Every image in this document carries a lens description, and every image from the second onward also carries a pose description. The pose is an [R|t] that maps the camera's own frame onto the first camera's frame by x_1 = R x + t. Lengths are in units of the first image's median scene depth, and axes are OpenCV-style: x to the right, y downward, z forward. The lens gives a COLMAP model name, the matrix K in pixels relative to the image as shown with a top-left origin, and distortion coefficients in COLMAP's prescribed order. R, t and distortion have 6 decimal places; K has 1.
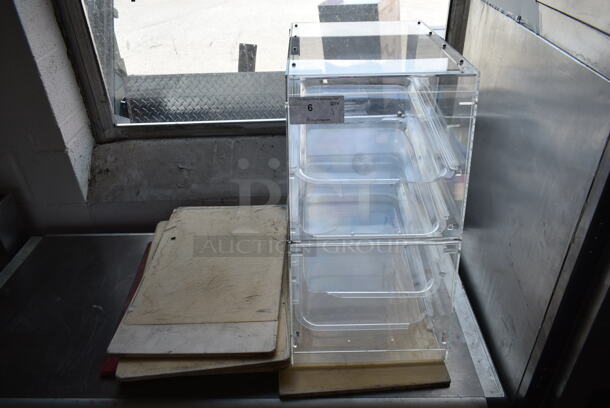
lens RADIAL K [[464.7, 0, 307.3], [0, 464.7, 204.2], [0, 0, 1]] dist [-0.015763, -0.006300]
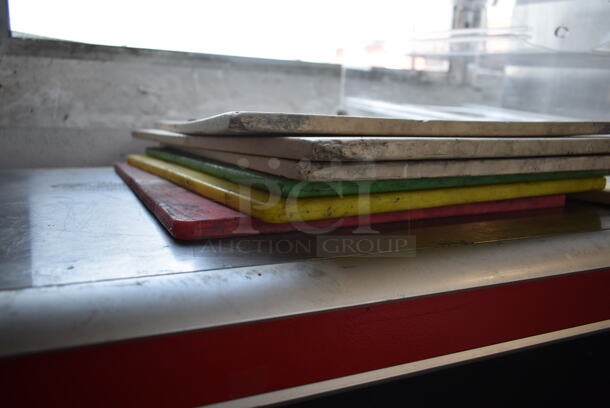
lens RADIAL K [[464.7, 0, 303.8], [0, 464.7, 200.9], [0, 0, 1]] dist [-0.015763, -0.006300]
pose [[0.917725, -0.015621, 0.396910, -0.378771], [0.172683, 0.915553, -0.363239, 0.353911], [-0.357718, 0.401893, 0.842923, 0.569538]]
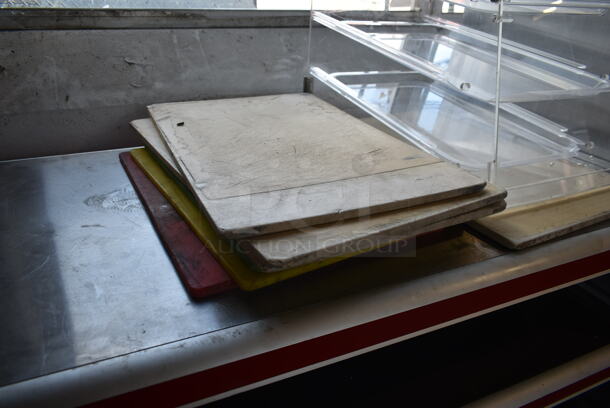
lens RADIAL K [[464.7, 0, 304.2], [0, 464.7, 204.0], [0, 0, 1]] dist [-0.015763, -0.006300]
pose [[0.899487, -0.131279, 0.416760, -0.412755], [0.182203, 0.979609, -0.084670, 0.259860], [-0.397146, 0.152095, 0.905065, 0.392114]]
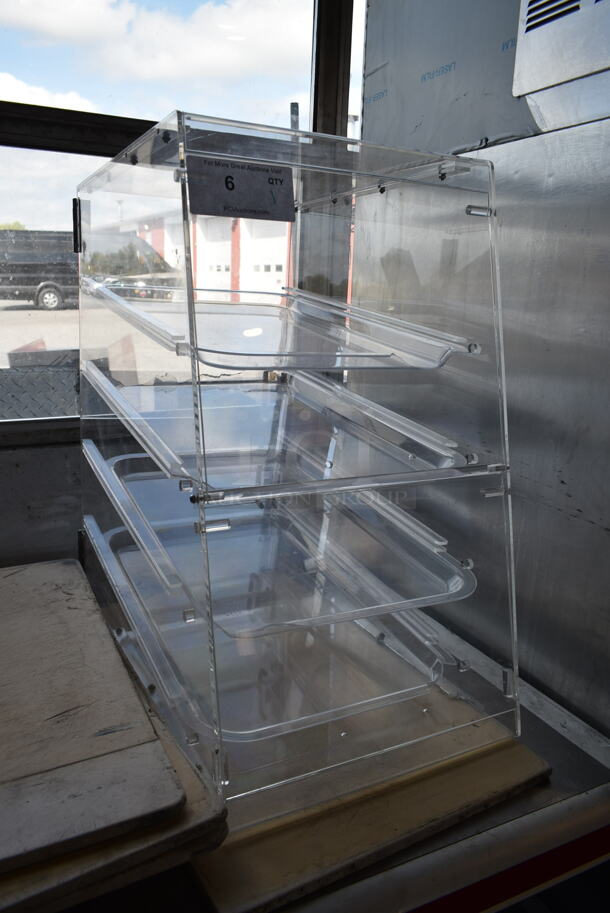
lens RADIAL K [[695.5, 0, 306.8], [0, 695.5, 460.3], [0, 0, 1]] dist [-0.015763, -0.006300]
pose [[0.887137, -0.050855, 0.458696, -0.166639], [0.202845, 0.935726, -0.288566, 0.177167], [-0.414539, 0.349042, 0.840433, 0.289847]]
